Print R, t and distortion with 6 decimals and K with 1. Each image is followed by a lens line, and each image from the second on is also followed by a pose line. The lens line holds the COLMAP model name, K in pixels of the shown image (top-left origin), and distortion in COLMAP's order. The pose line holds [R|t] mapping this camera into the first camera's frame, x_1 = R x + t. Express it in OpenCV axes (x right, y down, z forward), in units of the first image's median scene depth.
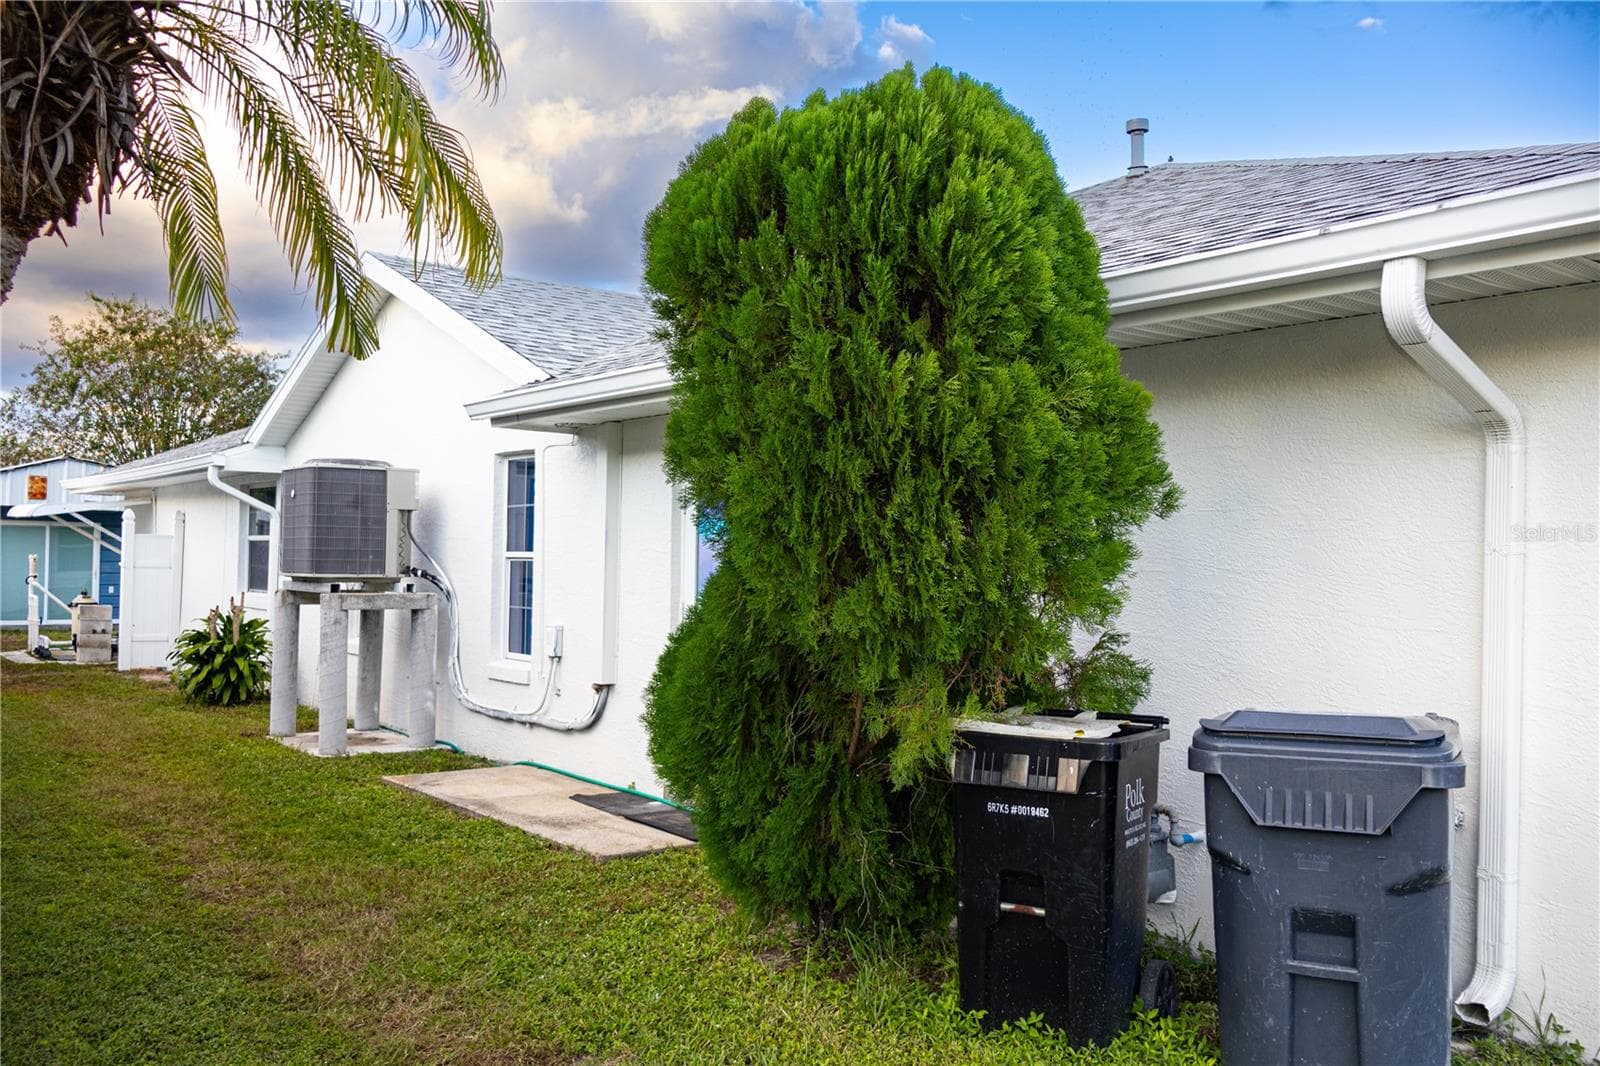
lens RADIAL K [[1368.2, 0, 800.0], [0, 1368.2, 533.0], [0, 0, 1]] dist [-0.002380, -0.002169]
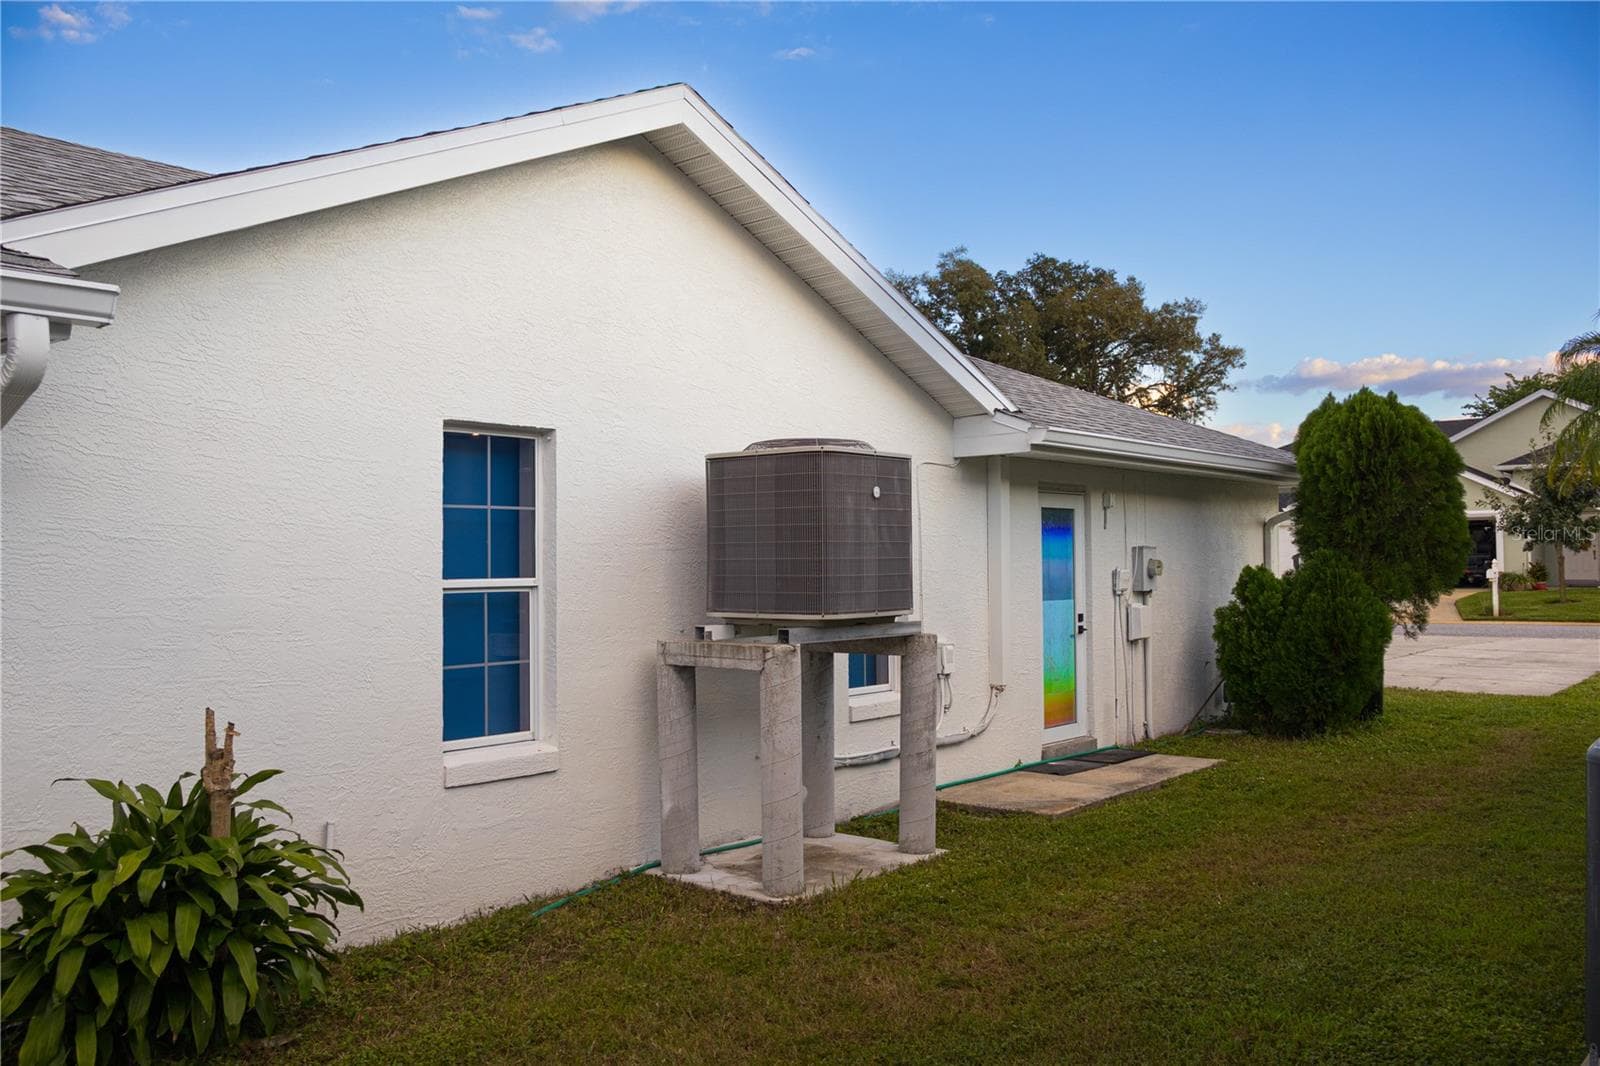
lens RADIAL K [[1368.2, 0, 800.0], [0, 1368.2, 533.0], [0, 0, 1]] dist [-0.002380, -0.002169]
pose [[-0.237732, 0.011392, 0.971264, -1.023883], [-0.006149, 0.999894, -0.013233, 0.000300], [-0.971311, -0.009118, -0.237637, 1.209043]]
